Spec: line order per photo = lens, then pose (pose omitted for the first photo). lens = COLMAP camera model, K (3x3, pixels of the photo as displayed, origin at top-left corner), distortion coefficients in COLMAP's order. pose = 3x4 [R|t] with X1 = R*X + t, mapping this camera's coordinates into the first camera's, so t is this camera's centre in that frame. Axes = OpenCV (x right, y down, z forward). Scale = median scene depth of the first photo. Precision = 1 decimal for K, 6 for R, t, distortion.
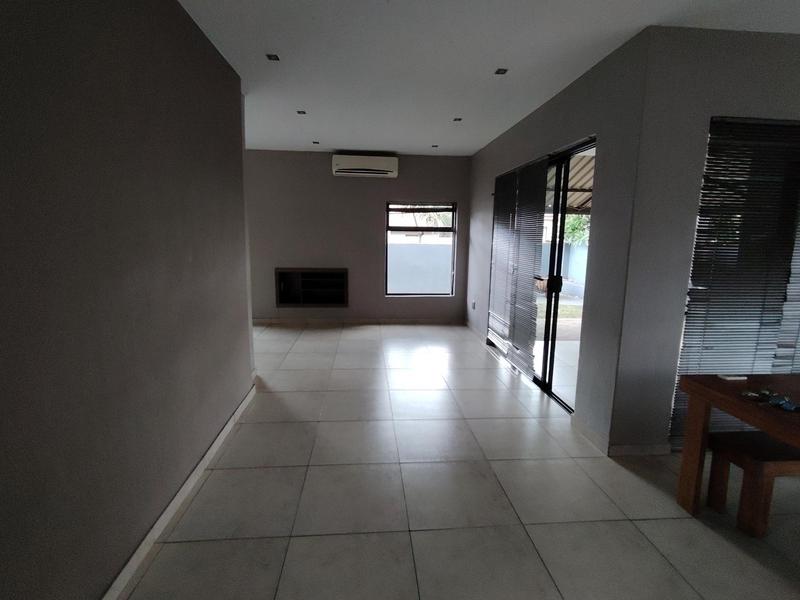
lens RADIAL K [[385.4, 0, 402.6], [0, 385.4, 292.4], [0, 0, 1]] dist [0.003545, -0.000024]
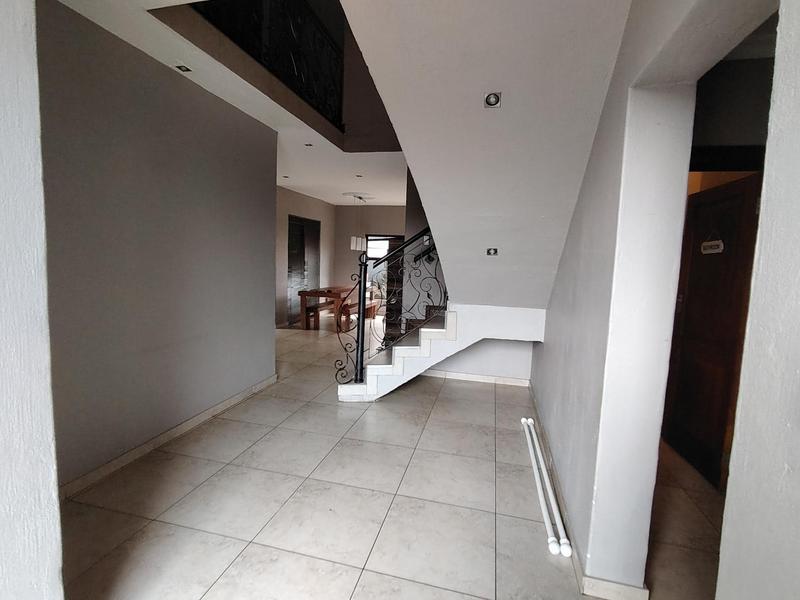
lens RADIAL K [[385.4, 0, 392.7], [0, 385.4, 295.1], [0, 0, 1]] dist [0.003545, -0.000024]
pose [[0.337486, -0.102843, 0.935696, -1.279641], [0.114899, 0.991082, 0.067489, 0.062926], [-0.934292, 0.084734, 0.346293, -0.560595]]
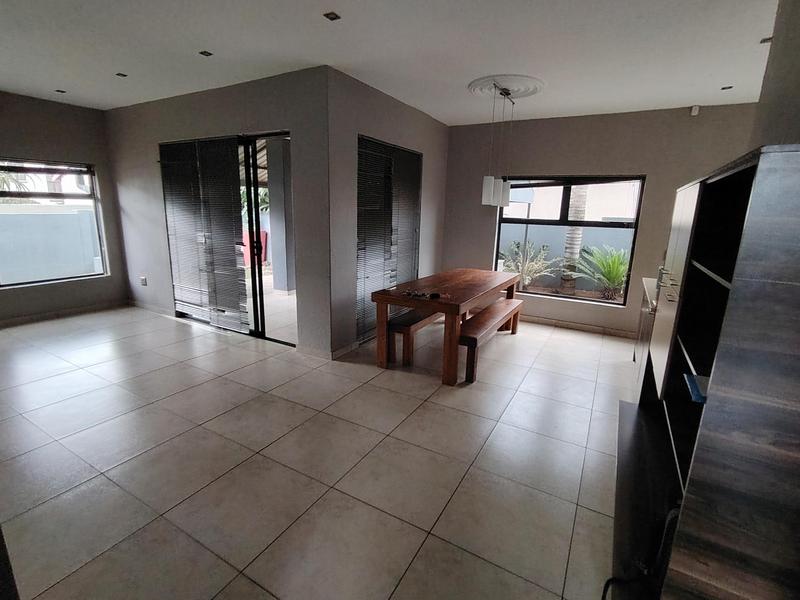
lens RADIAL K [[385.4, 0, 393.5], [0, 385.4, 294.1], [0, 0, 1]] dist [0.003545, -0.000024]
pose [[0.576765, -0.179244, 0.797003, -0.335693], [0.107205, 0.983801, 0.143674, -0.007686], [-0.809845, 0.002577, 0.586638, -0.040285]]
